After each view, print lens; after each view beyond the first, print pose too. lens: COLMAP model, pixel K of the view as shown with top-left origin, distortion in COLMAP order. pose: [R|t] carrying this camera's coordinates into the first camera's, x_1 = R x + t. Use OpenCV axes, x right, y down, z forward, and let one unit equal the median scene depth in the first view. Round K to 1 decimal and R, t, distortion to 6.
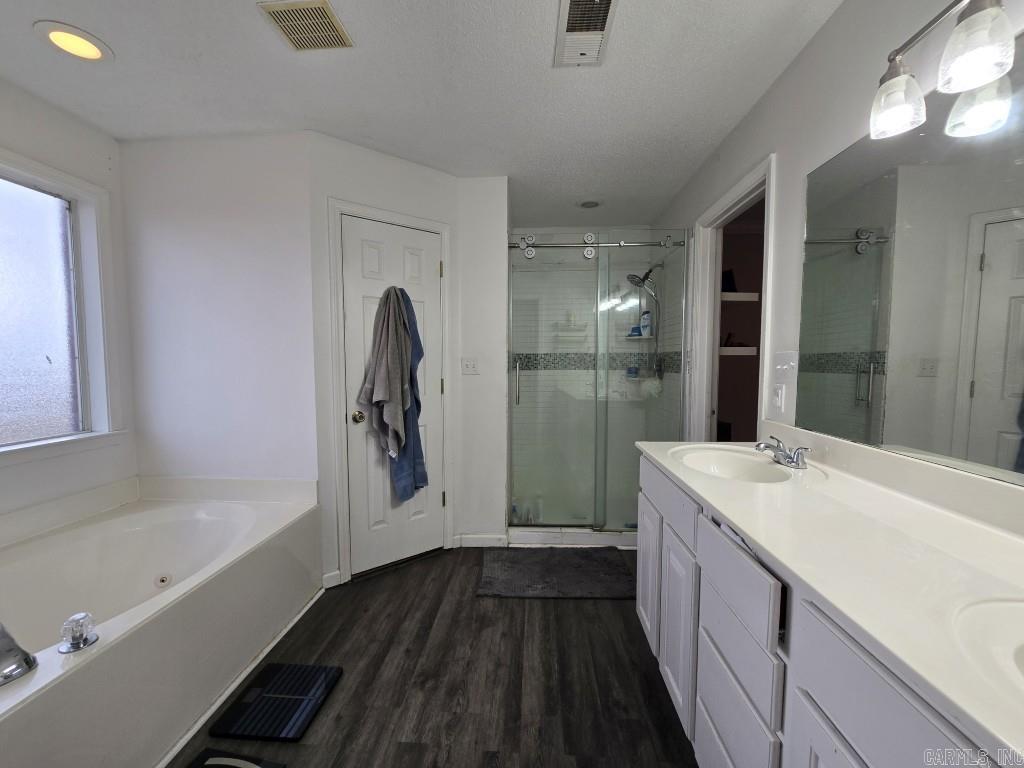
lens RADIAL K [[420.2, 0, 507.1], [0, 420.2, 386.9], [0, 0, 1]] dist [0.000916, 0.000846]
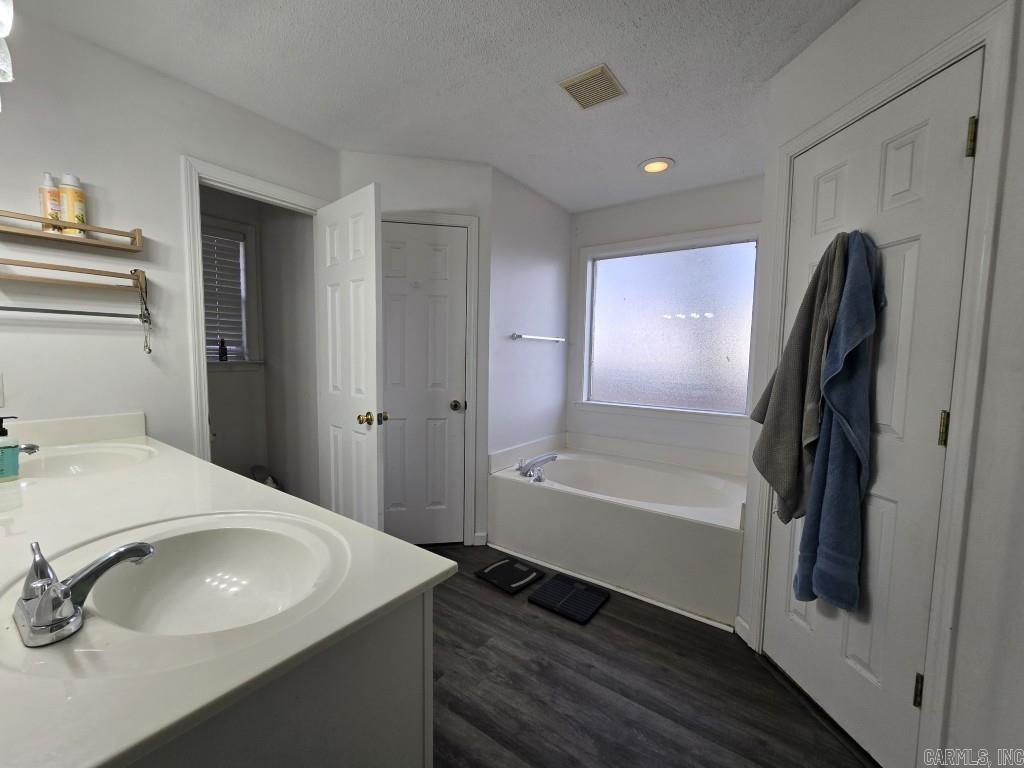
lens RADIAL K [[420.2, 0, 504.8], [0, 420.2, 387.1], [0, 0, 1]] dist [0.000916, 0.000846]
pose [[-0.532495, 0.057072, -0.844507, 0.678335], [-0.065702, 0.991927, 0.108463, -0.090514], [0.843879, 0.113242, -0.524446, 1.363977]]
